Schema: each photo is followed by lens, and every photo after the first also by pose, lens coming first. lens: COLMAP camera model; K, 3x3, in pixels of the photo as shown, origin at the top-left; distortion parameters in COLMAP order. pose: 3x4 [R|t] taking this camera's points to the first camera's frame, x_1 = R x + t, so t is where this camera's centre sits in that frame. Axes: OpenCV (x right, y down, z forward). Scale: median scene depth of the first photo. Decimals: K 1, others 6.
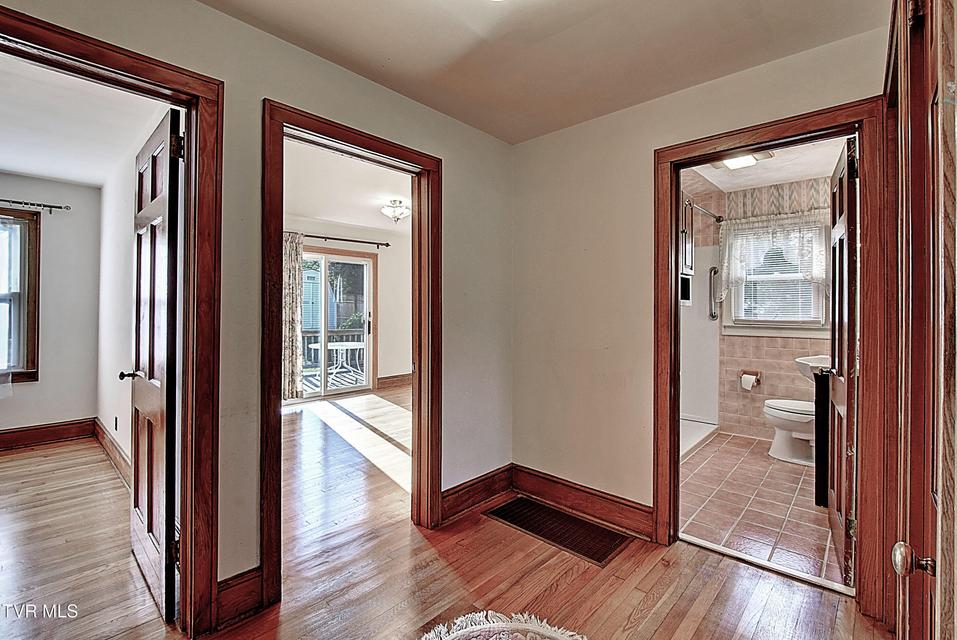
lens RADIAL K [[424.3, 0, 477.3], [0, 424.3, 317.8], [0, 0, 1]] dist [0.003545, -0.008145]
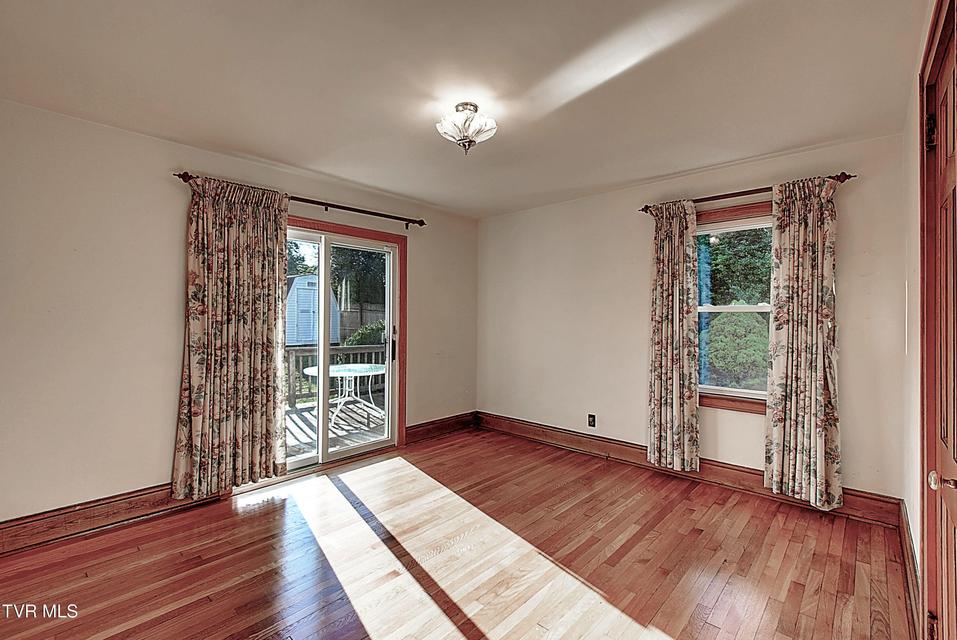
lens RADIAL K [[424.3, 0, 477.3], [0, 424.3, 317.8], [0, 0, 1]] dist [0.003545, -0.008145]
pose [[0.999982, -0.001827, -0.005679, -0.123366], [0.001708, 0.999779, -0.020951, -0.012145], [0.005716, 0.020941, 0.999764, 0.354113]]
